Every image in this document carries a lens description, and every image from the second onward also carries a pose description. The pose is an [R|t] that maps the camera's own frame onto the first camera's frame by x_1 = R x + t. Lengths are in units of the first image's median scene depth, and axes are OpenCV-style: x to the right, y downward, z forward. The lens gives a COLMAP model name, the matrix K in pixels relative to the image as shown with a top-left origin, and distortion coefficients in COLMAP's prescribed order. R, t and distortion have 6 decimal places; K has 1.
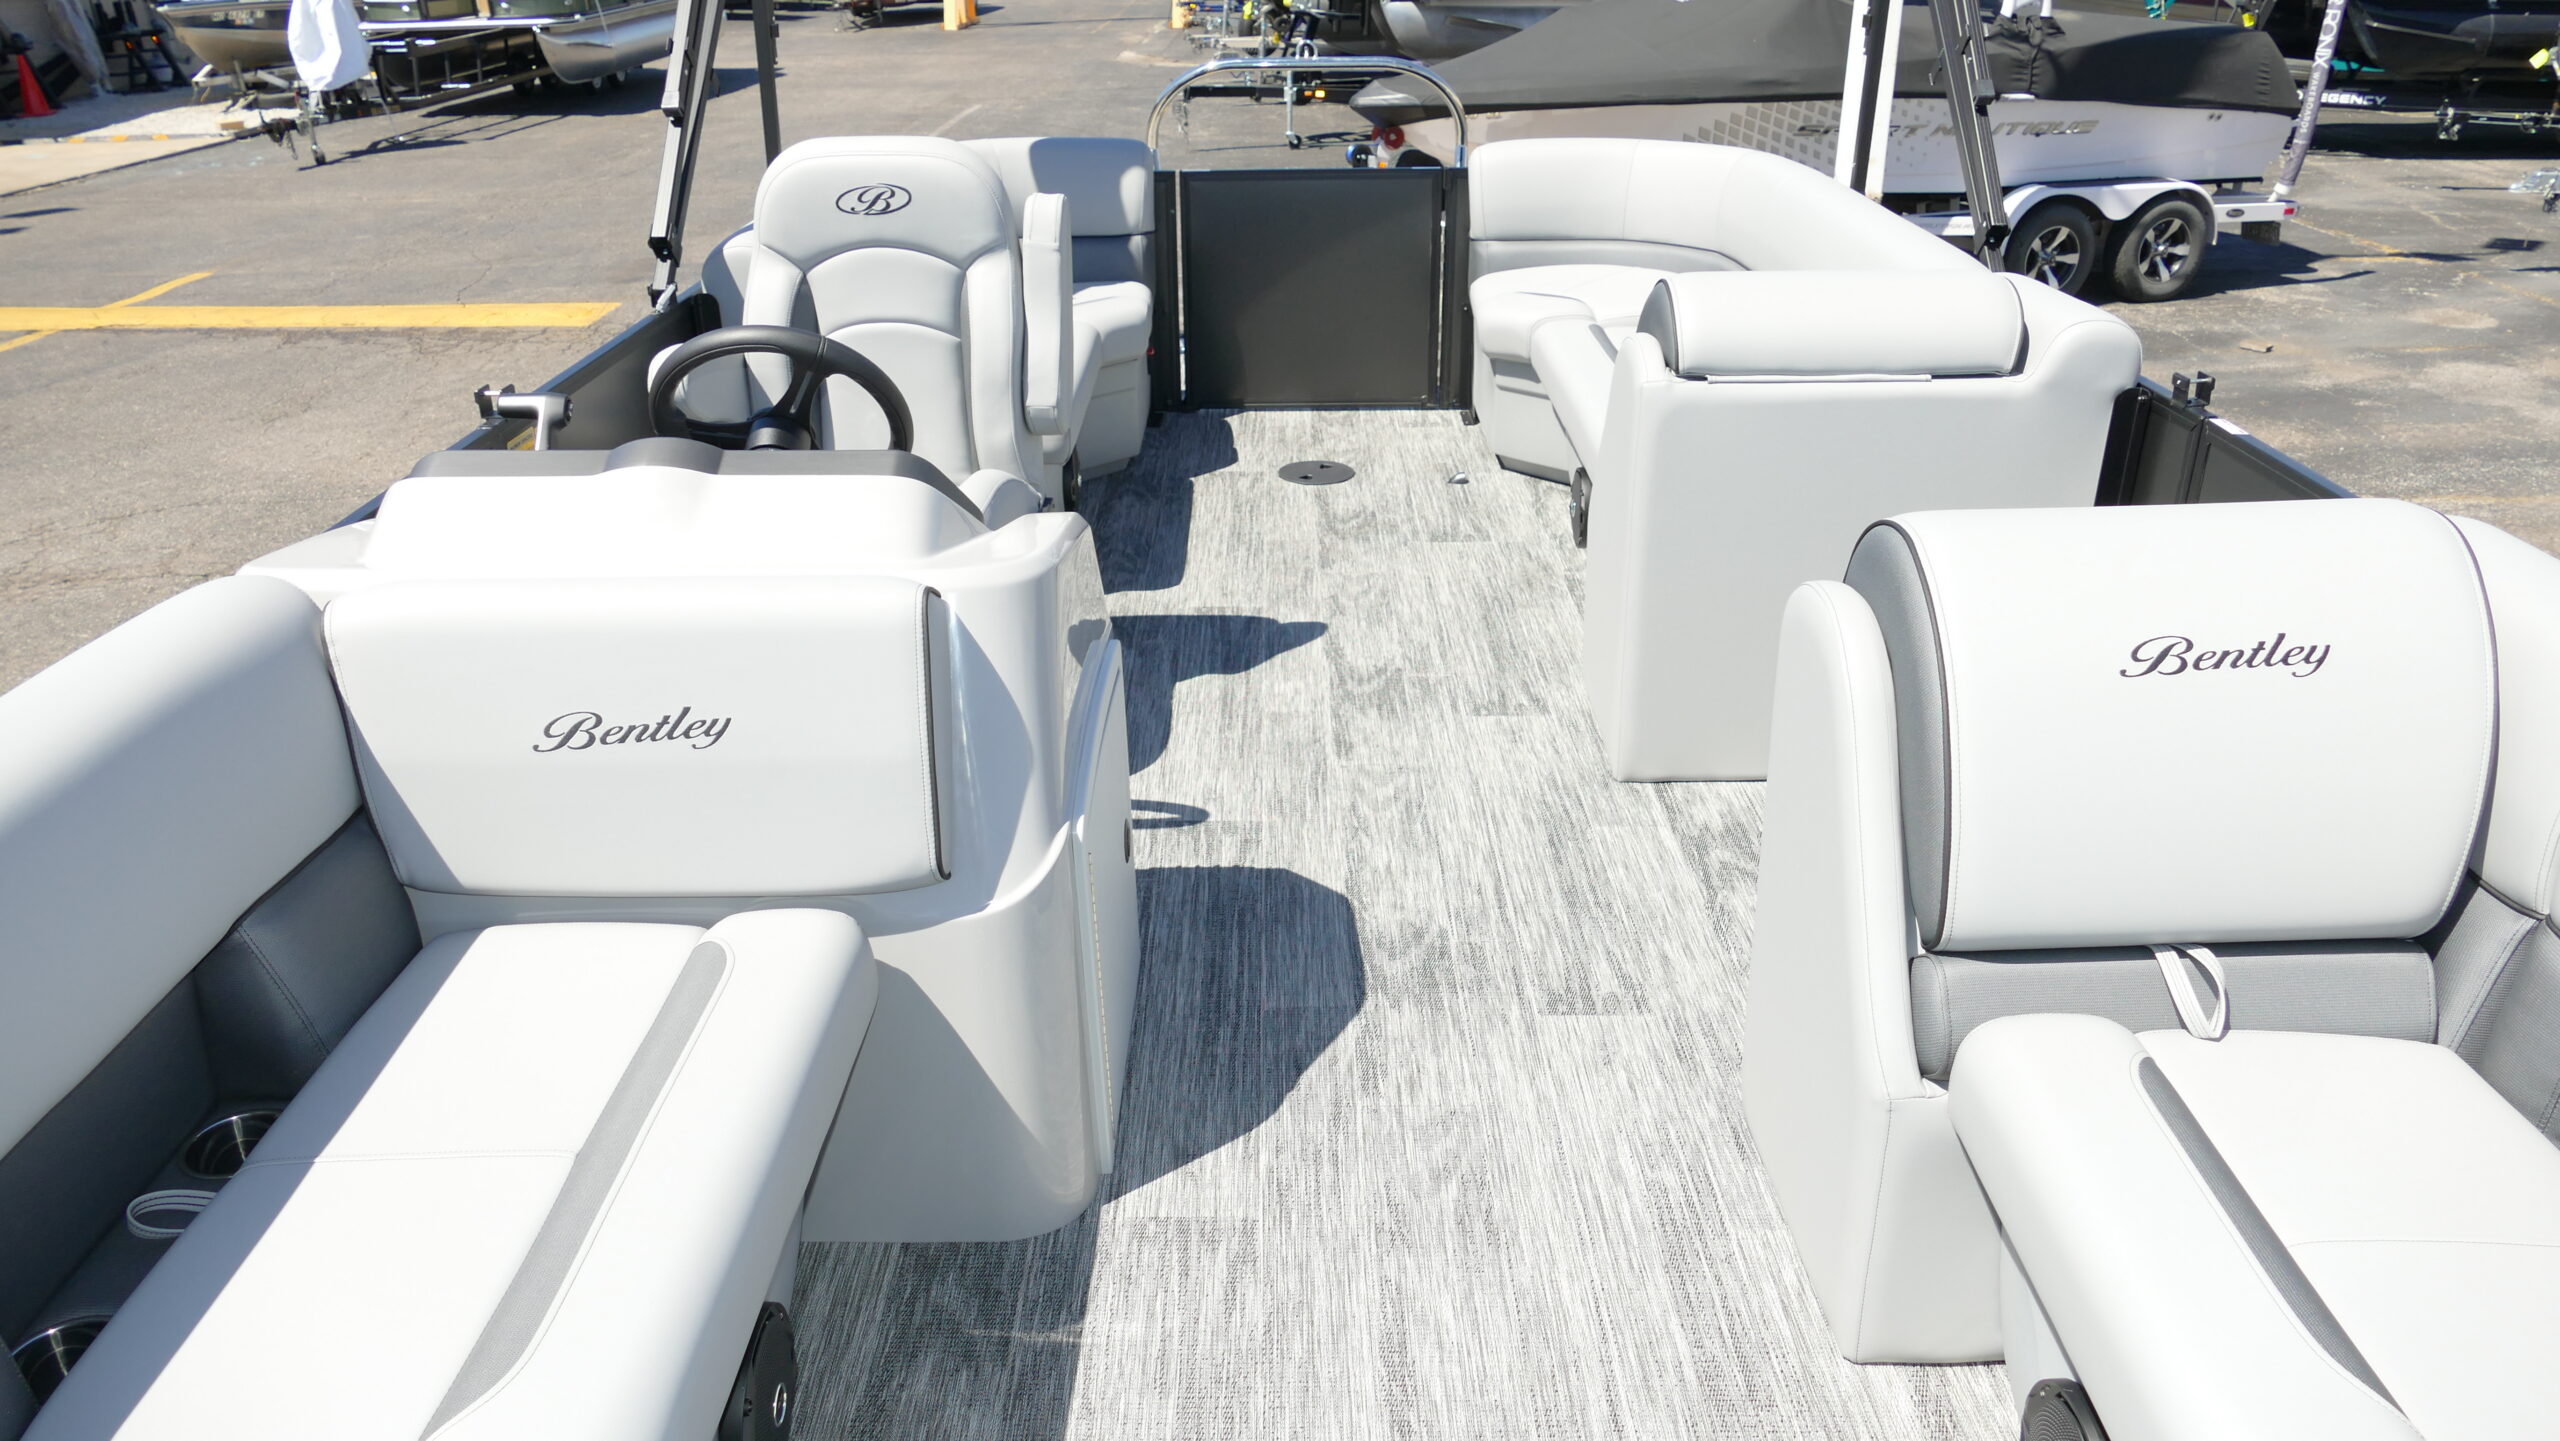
lens RADIAL K [[1833.5, 0, 1272.6], [0, 1833.5, 717.2], [0, 0, 1]] dist [-0.014495, 0.009507]
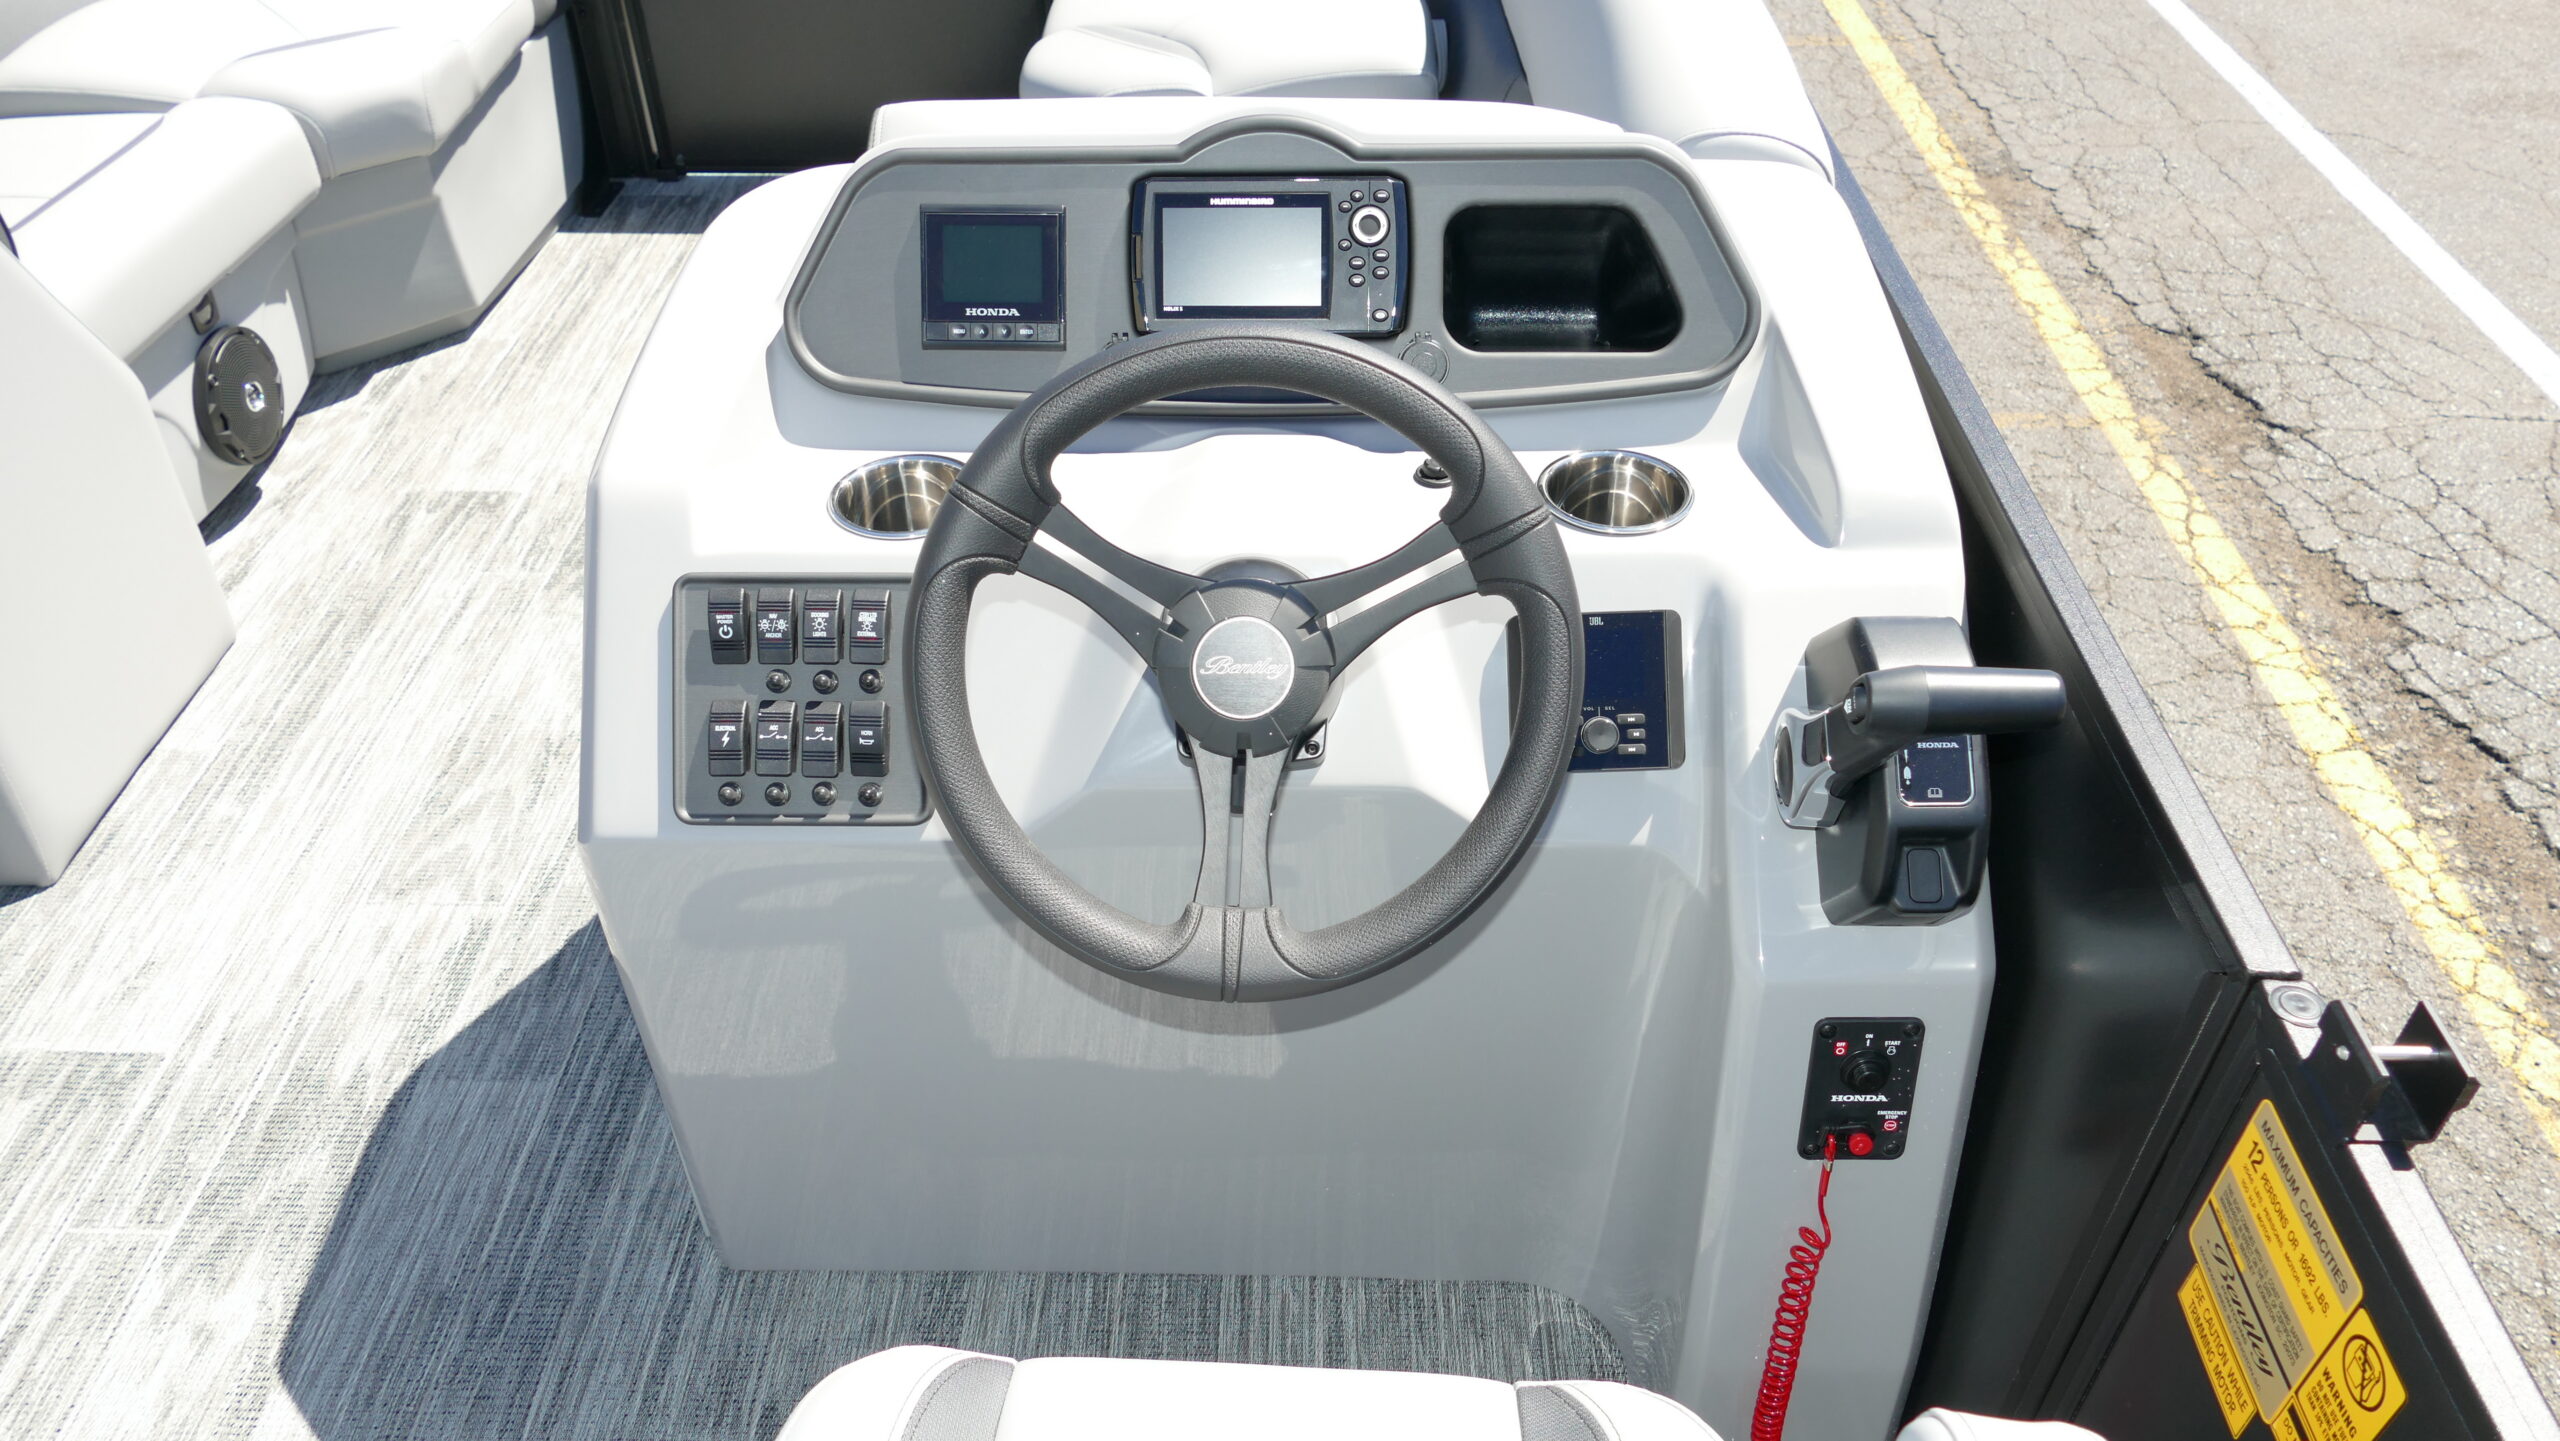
lens RADIAL K [[1833.5, 0, 1266.9], [0, 1833.5, 710.6], [0, 0, 1]] dist [-0.014495, 0.009507]
pose [[-0.999727, -0.003881, 0.023059, -0.218143], [0.018853, 0.449581, 0.893041, -0.385474], [-0.013832, 0.893231, -0.449384, 0.917087]]
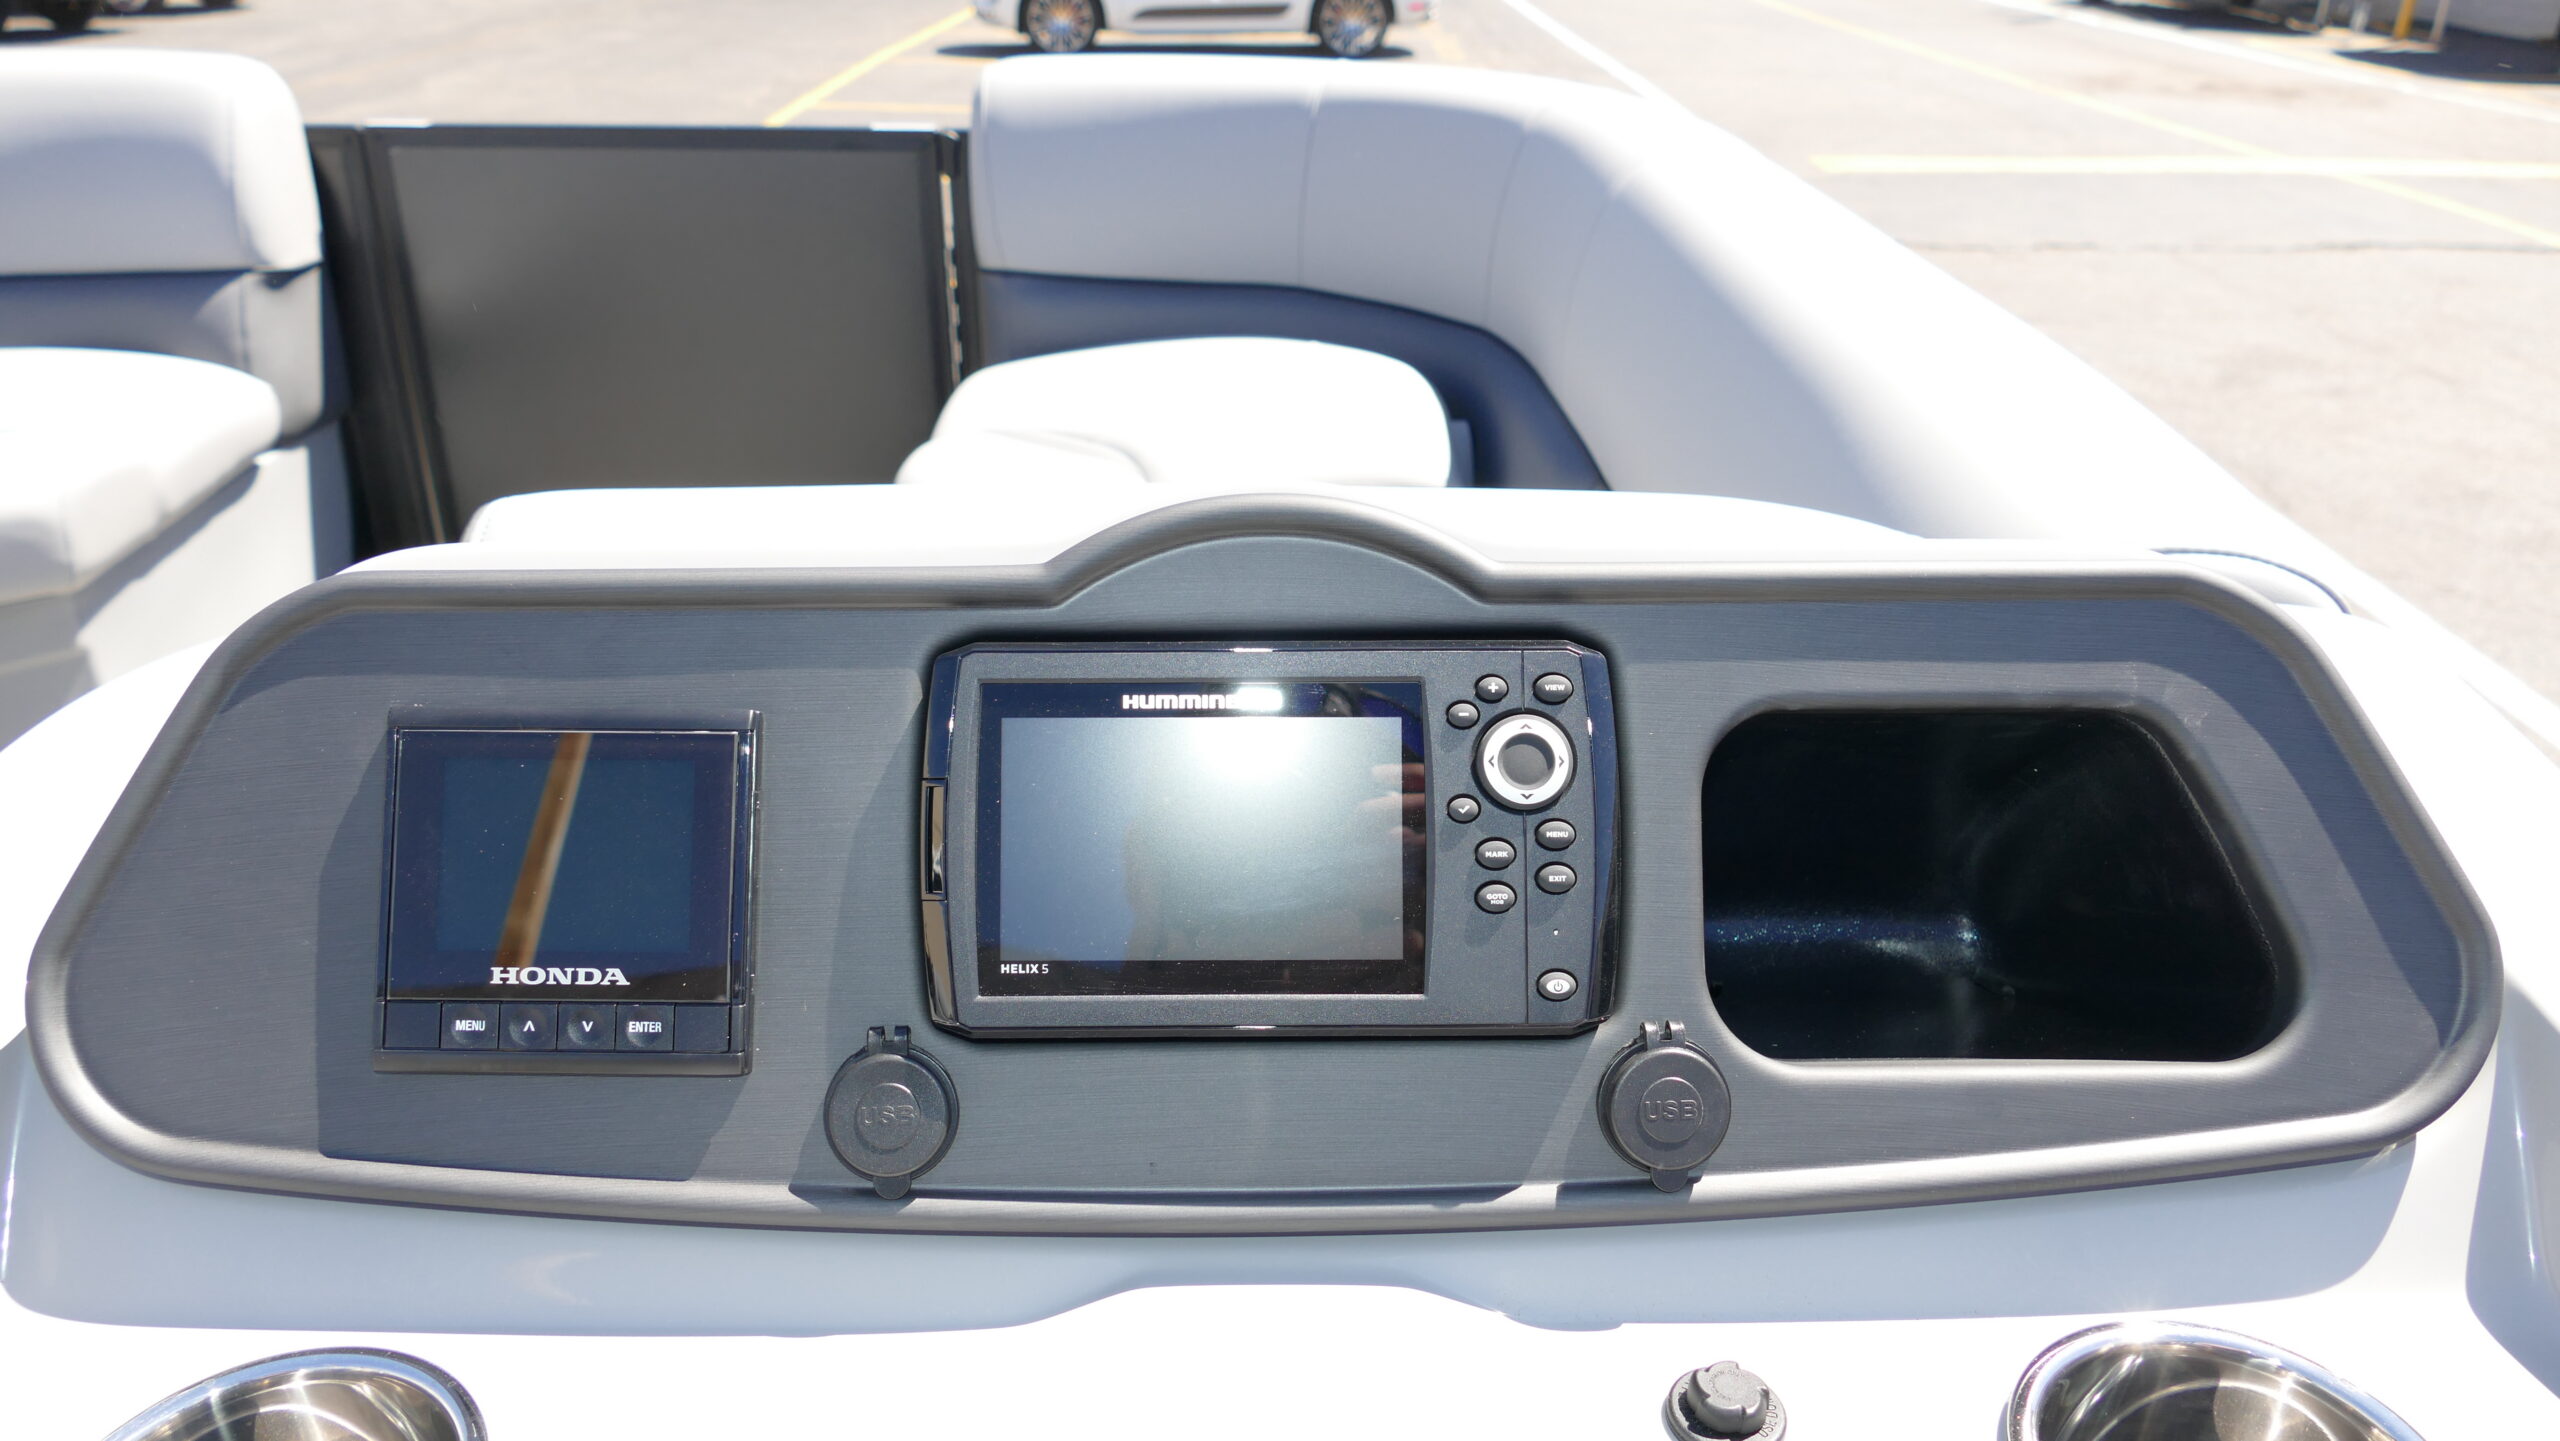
lens RADIAL K [[1833.5, 0, 1278.6], [0, 1833.5, 700.9], [0, 0, 1]] dist [-0.014495, 0.009507]
pose [[-0.999950, 0.002802, -0.009638, -0.208423], [-0.005530, 0.647582, 0.761976, -0.205960], [0.008377, 0.761991, -0.647533, 0.747068]]
